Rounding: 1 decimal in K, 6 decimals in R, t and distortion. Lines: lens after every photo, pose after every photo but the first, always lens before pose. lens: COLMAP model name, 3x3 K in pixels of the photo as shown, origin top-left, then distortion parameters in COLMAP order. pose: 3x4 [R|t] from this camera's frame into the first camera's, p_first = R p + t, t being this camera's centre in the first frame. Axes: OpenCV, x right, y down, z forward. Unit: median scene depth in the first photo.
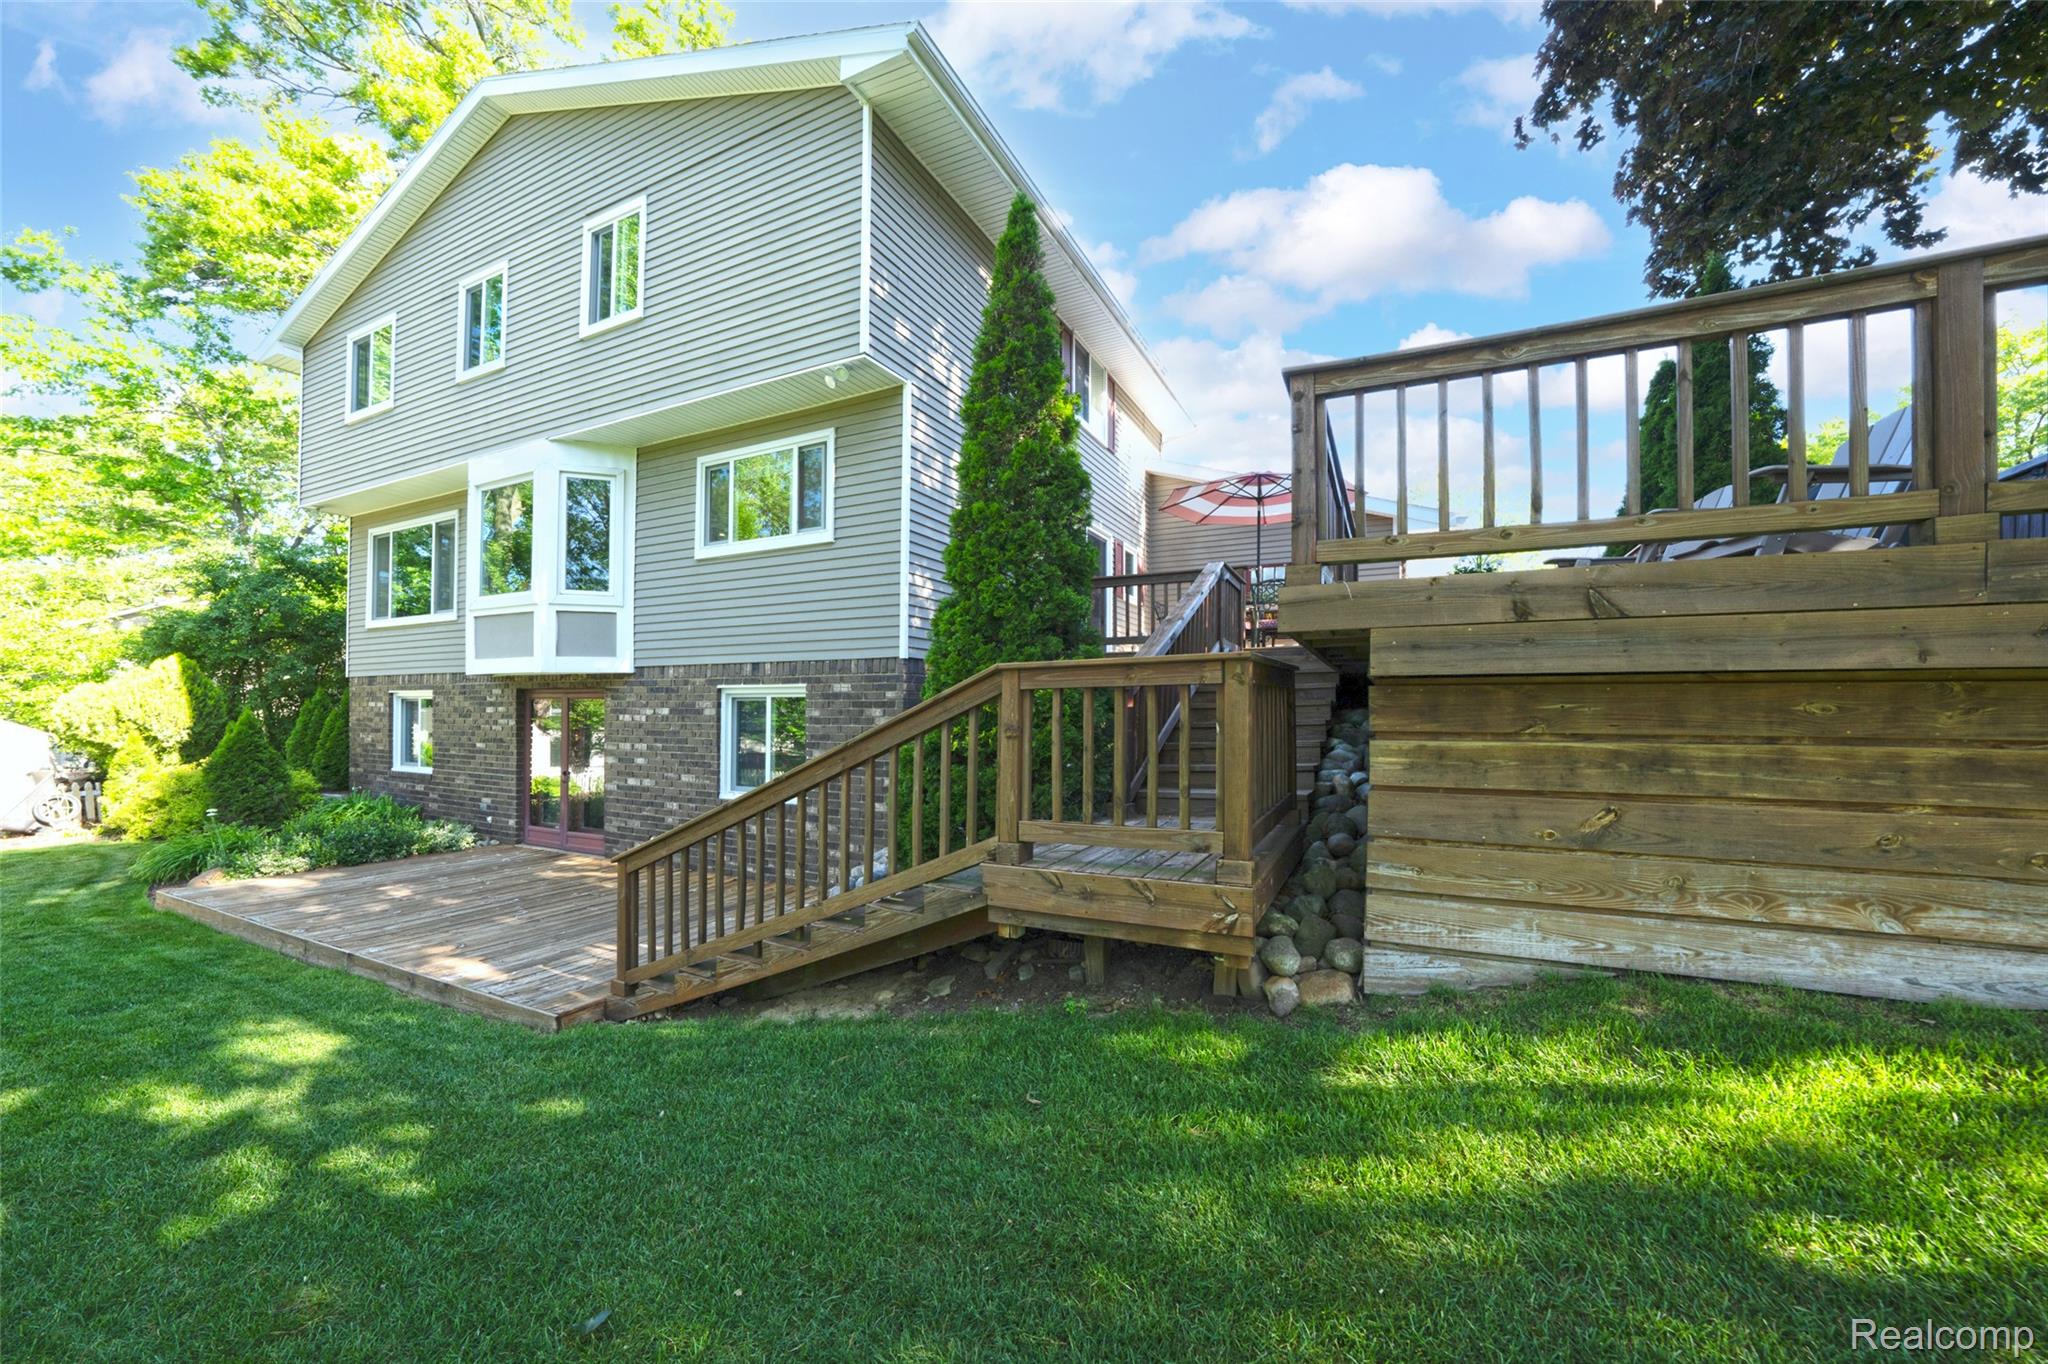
lens RADIAL K [[702.5, 0, 1024.0], [0, 702.5, 682.0], [0, 0, 1]] dist [-0.000858, -0.000076]
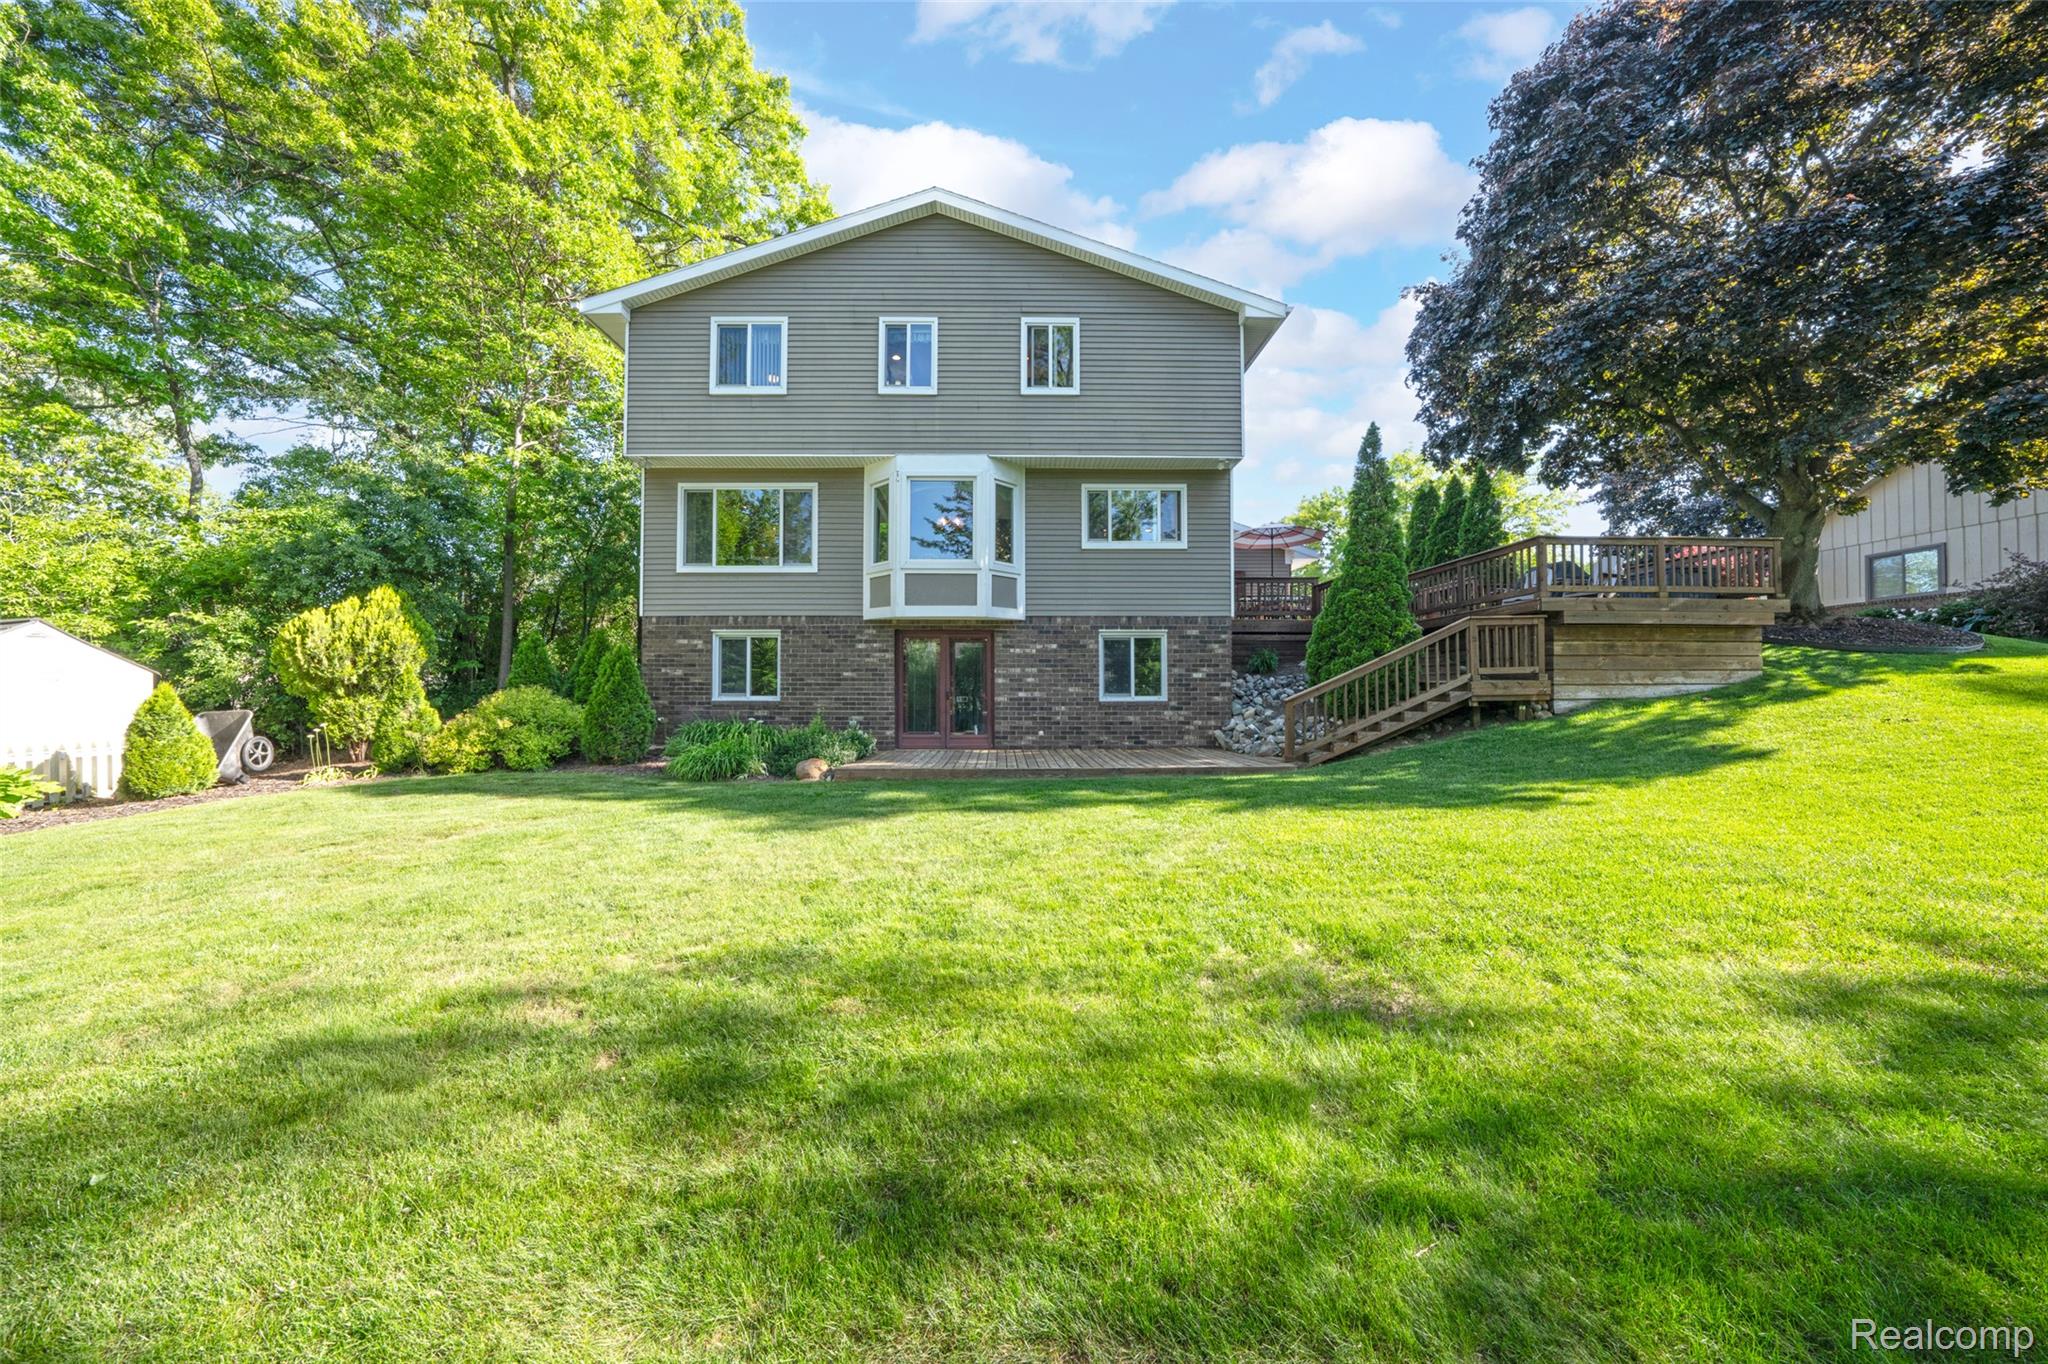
lens RADIAL K [[695.0, 0, 1022.3], [0, 695.0, 647.6], [0, 0, 1]] dist [0.000052, -0.000006]
pose [[0.876000, 0.019398, 0.481922, -1.282331], [-0.009566, 0.999693, -0.022851, 0.079019], [-0.482217, 0.015407, 0.875916, -0.277488]]
